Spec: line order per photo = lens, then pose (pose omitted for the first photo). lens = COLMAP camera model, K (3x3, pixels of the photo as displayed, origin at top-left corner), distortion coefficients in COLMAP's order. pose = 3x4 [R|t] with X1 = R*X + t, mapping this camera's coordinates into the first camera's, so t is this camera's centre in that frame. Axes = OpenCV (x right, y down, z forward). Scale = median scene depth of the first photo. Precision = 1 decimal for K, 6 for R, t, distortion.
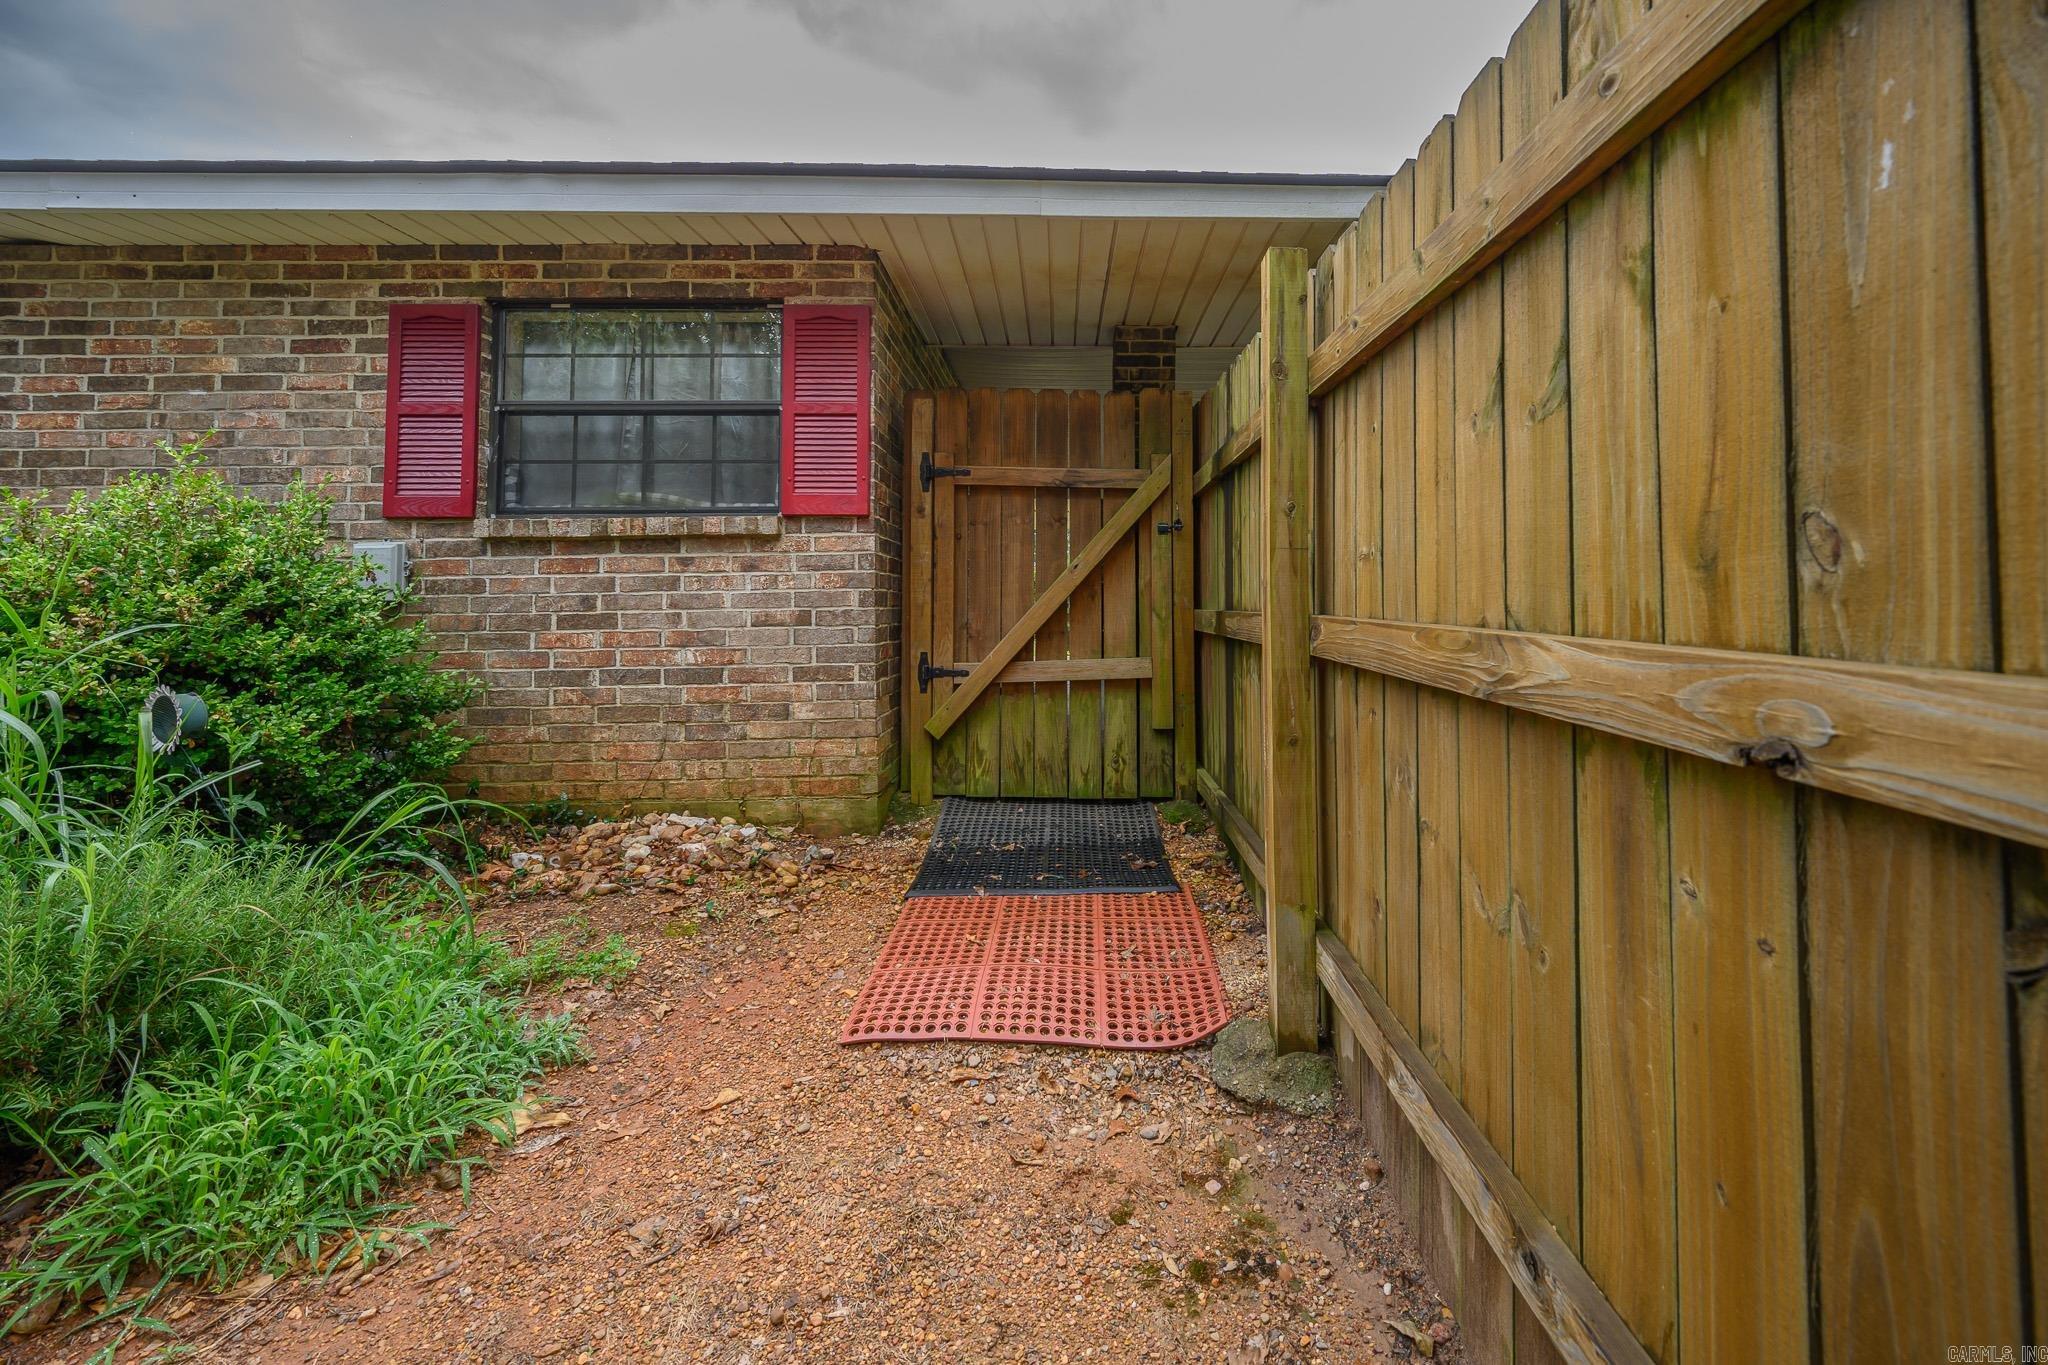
lens RADIAL K [[823.2, 0, 1061.0], [0, 823.2, 570.9], [0, 0, 1]] dist [0.000691, 0.000483]
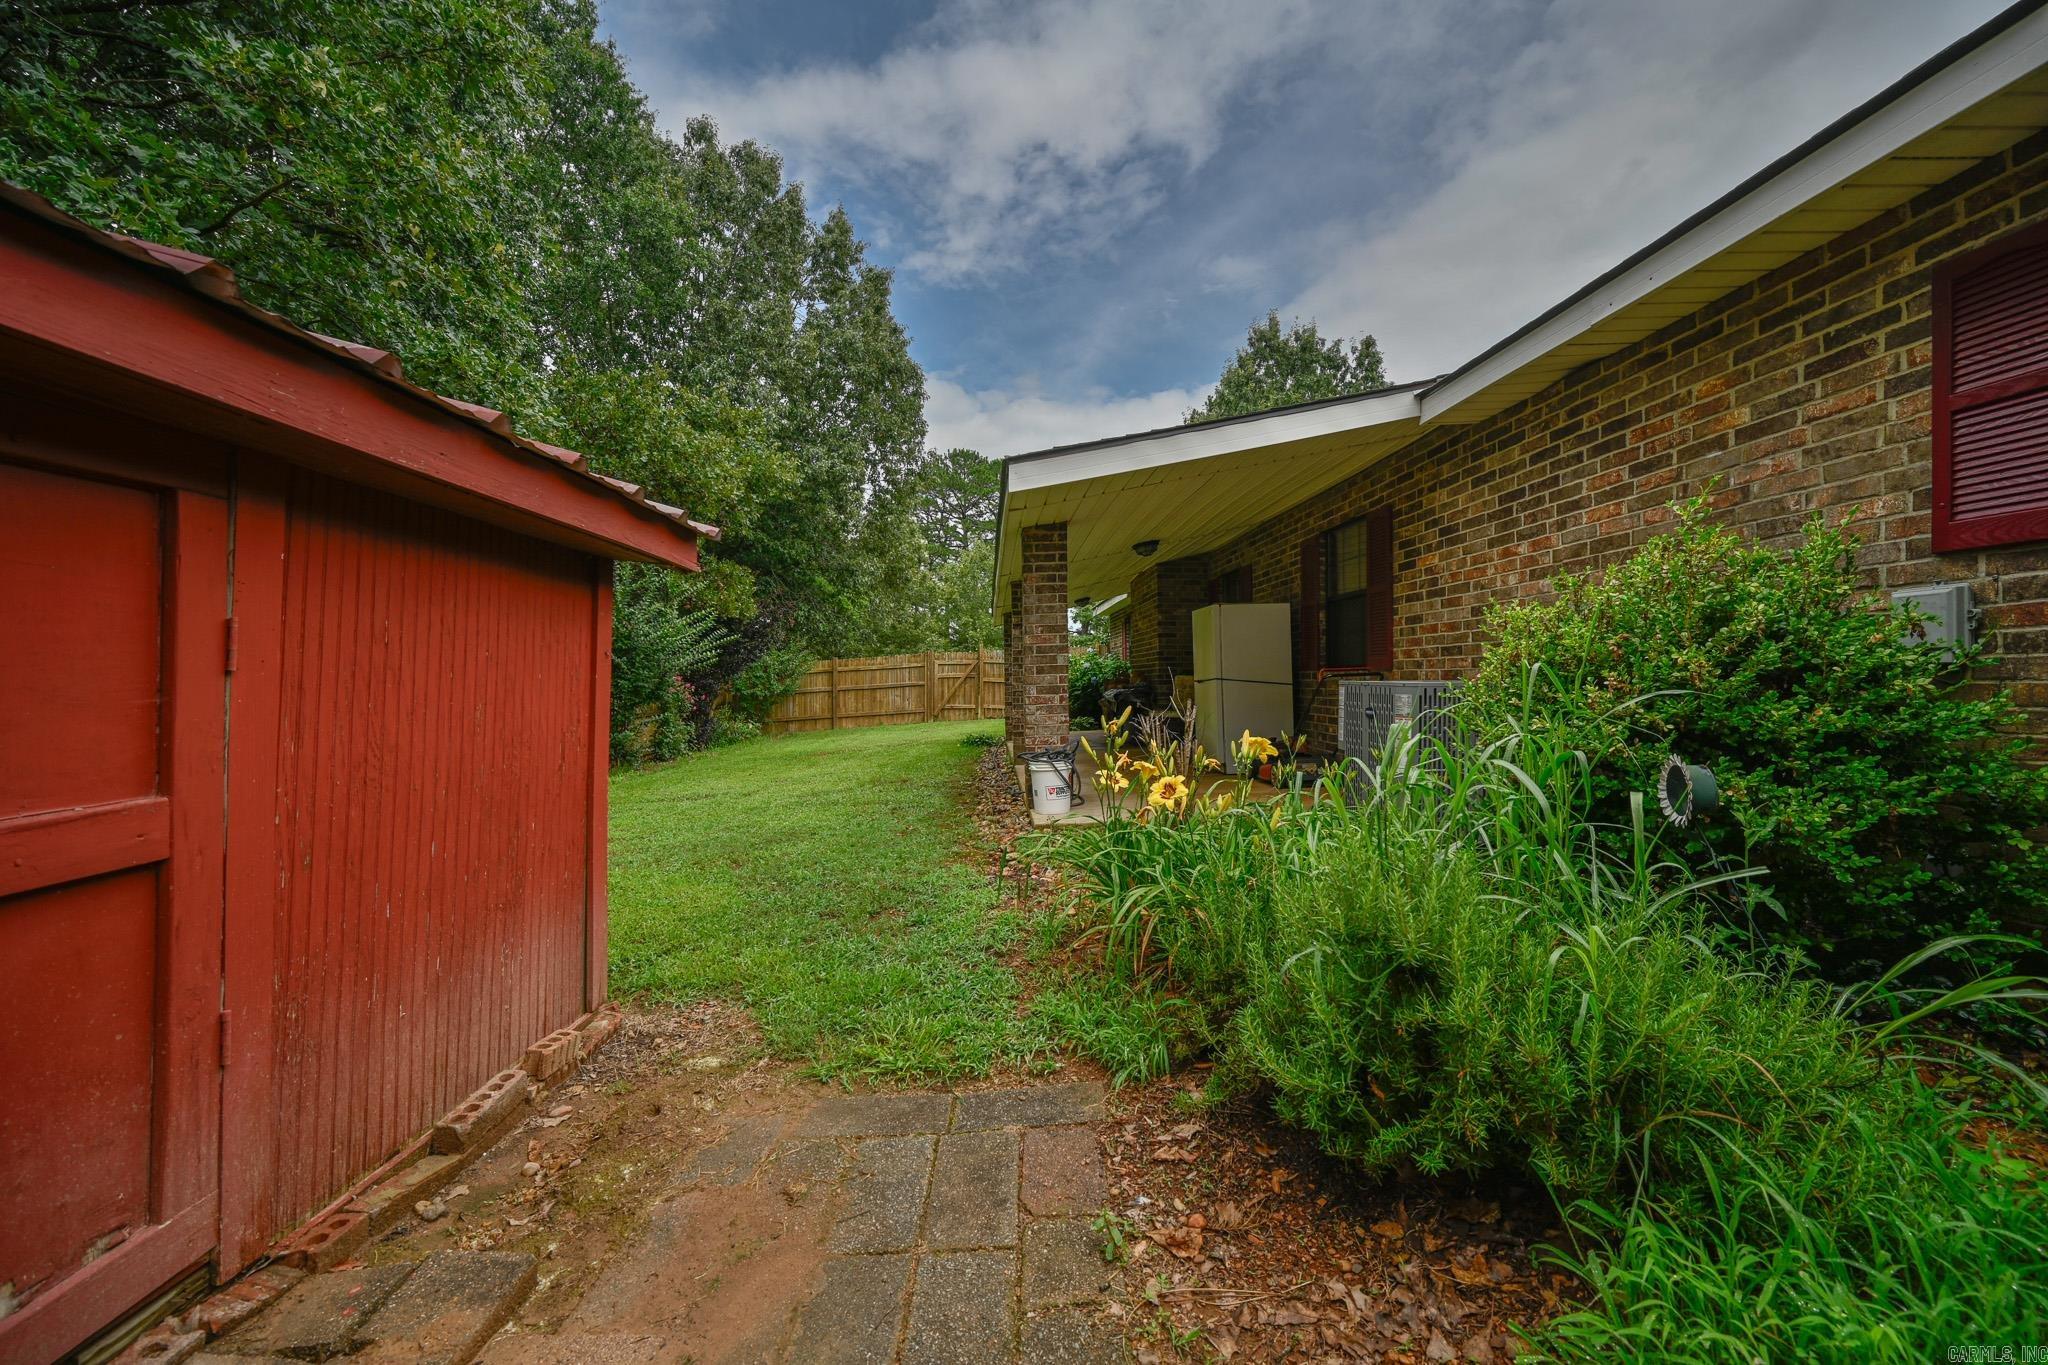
lens RADIAL K [[823.2, 0, 1037.9], [0, 823.2, 673.5], [0, 0, 1]] dist [0.000691, 0.000483]
pose [[0.053708, 0.002713, -0.998553, -0.121182], [0.043780, 0.999028, 0.005069, 0.006179], [0.997596, -0.043989, 0.053537, 0.147585]]
